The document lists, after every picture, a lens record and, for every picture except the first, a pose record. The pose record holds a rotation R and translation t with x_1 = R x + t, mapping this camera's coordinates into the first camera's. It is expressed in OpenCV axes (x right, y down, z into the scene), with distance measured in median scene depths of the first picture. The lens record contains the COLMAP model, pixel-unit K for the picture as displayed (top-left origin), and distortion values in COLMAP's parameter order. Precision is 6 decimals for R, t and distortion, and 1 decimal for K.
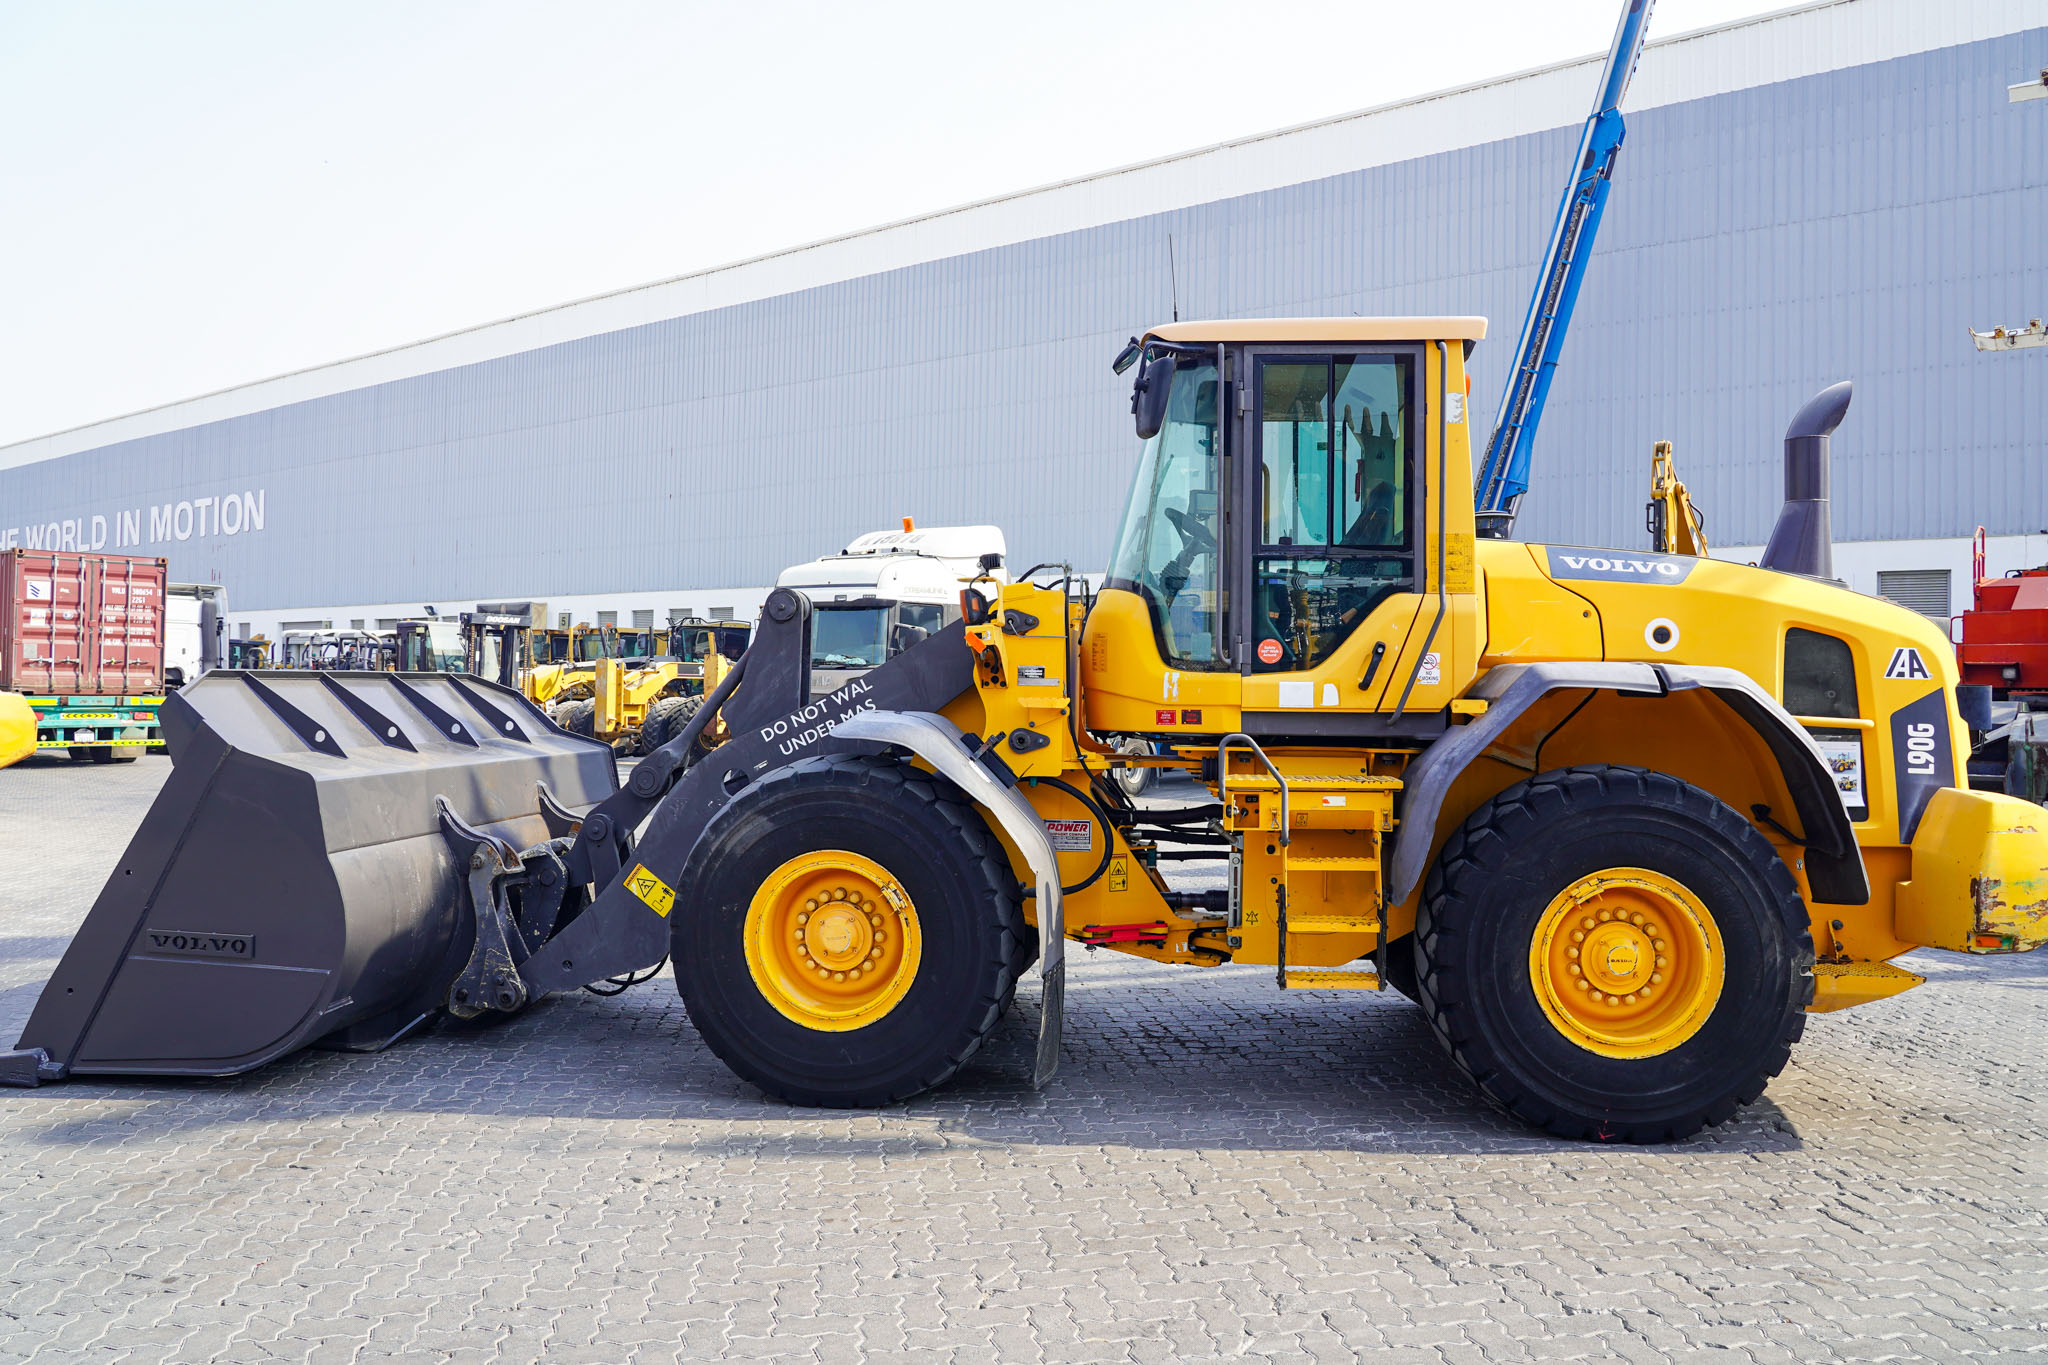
lens RADIAL K [[1388.7, 0, 1022.6], [0, 1388.7, 701.0], [0, 0, 1]] dist [-0.036254, 0.016395]
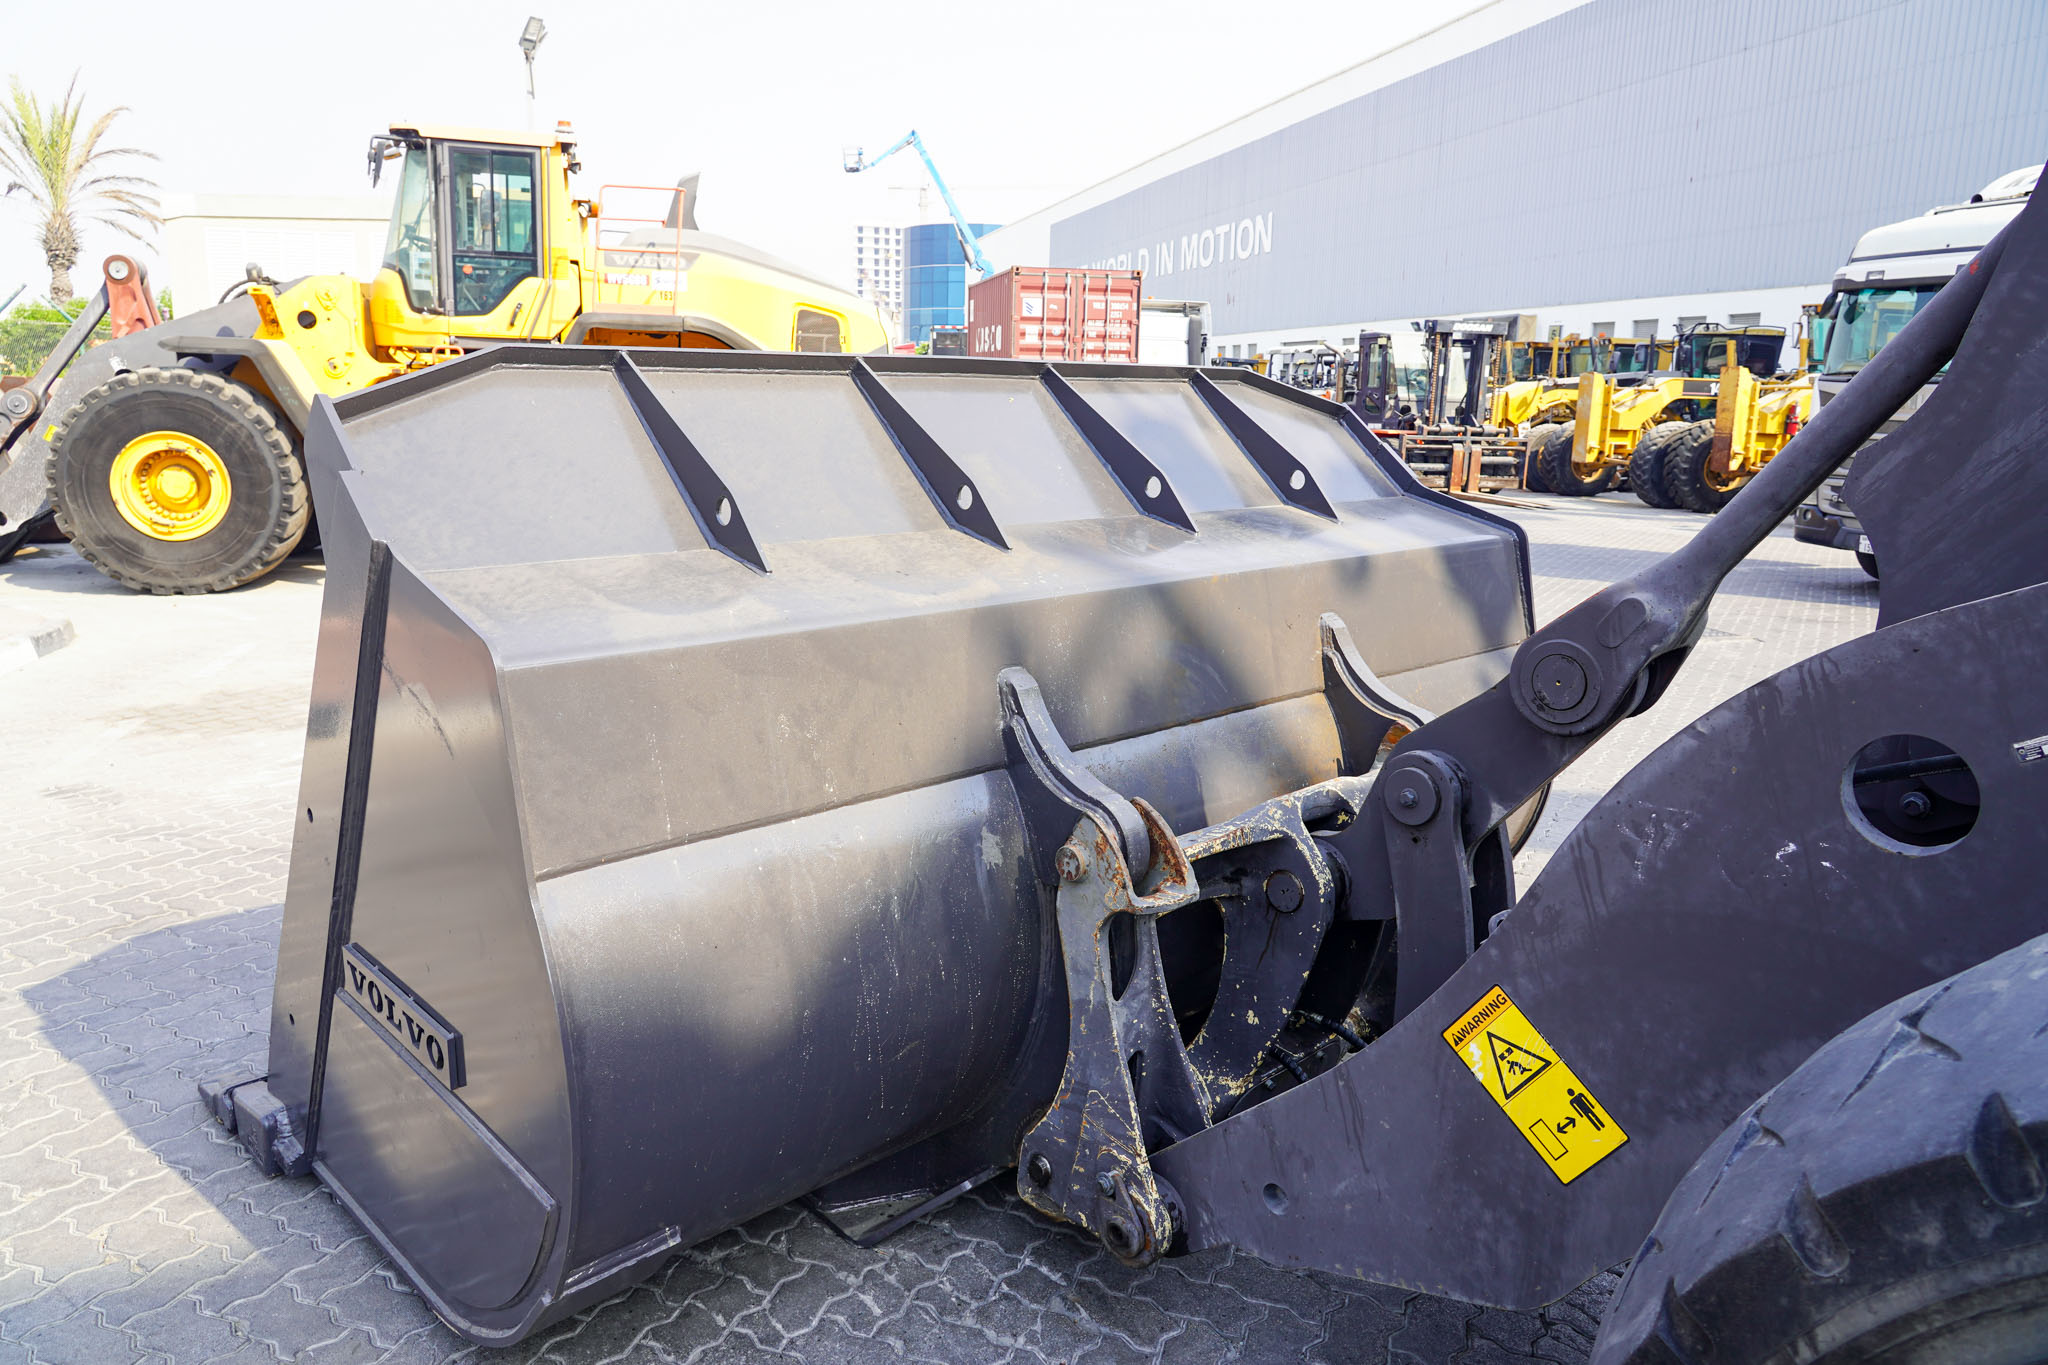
lens RADIAL K [[1388.7, 0, 1034.0], [0, 1388.7, 674.6], [0, 0, 1]] dist [-0.036254, 0.016395]
pose [[0.780244, 0.124935, -0.612870, -0.039484], [-0.012989, 0.982873, 0.183825, -0.000630], [0.625340, -0.135468, 0.768504, 0.156509]]
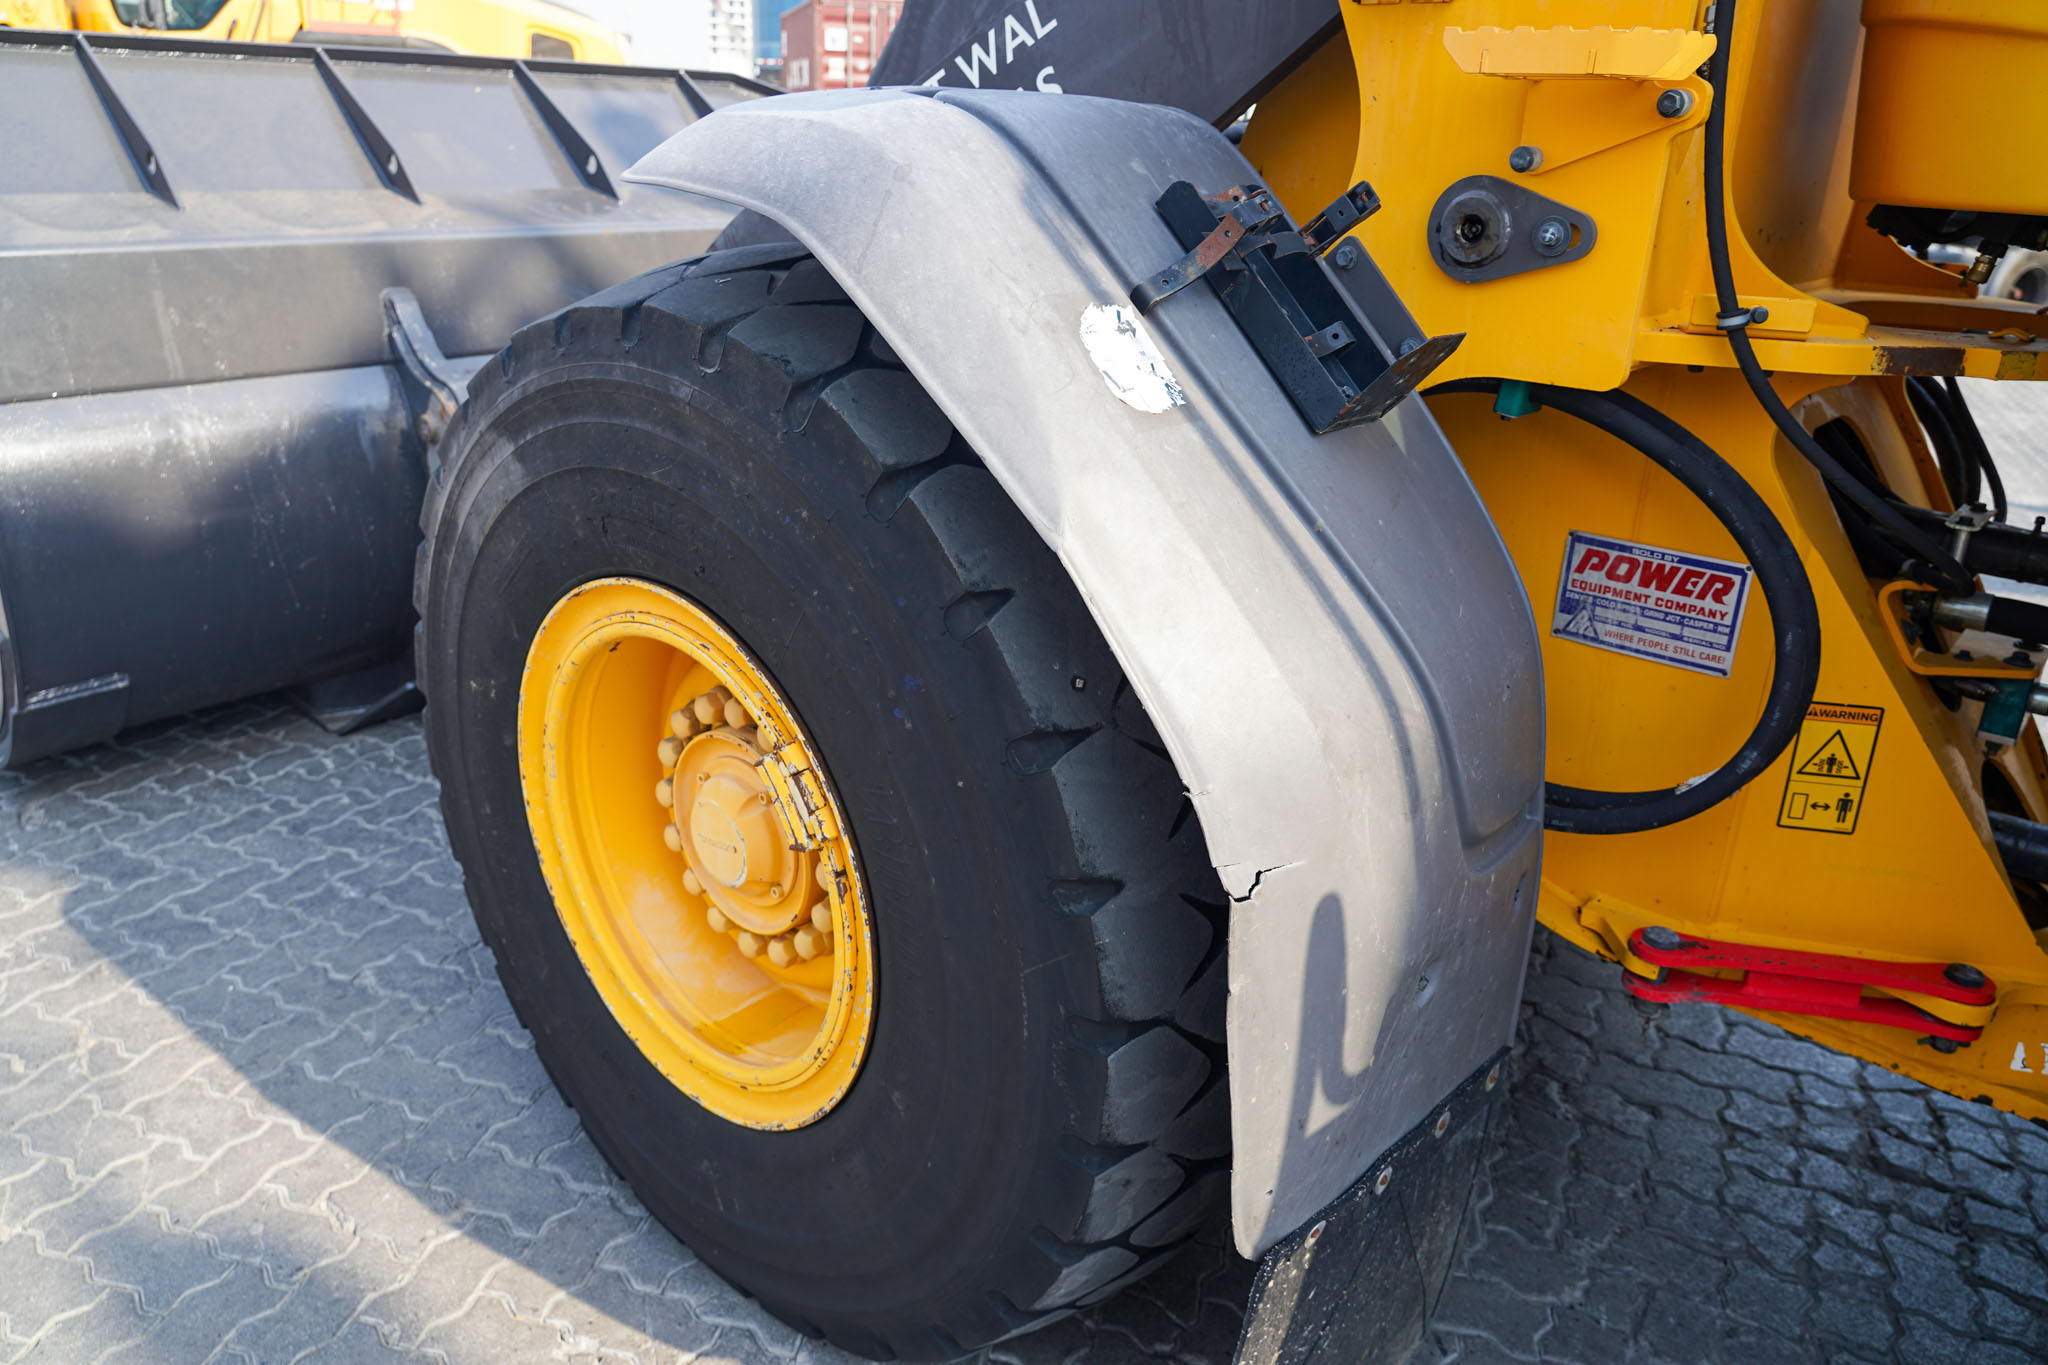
lens RADIAL K [[1388.7, 0, 1038.9], [0, 1388.7, 671.7], [0, 0, 1]] dist [-0.036254, 0.016395]
pose [[0.833603, 0.209976, -0.510897, 0.015787], [-0.026958, 0.939292, 0.342058, 0.004272], [0.551705, -0.271368, 0.788658, 0.153193]]
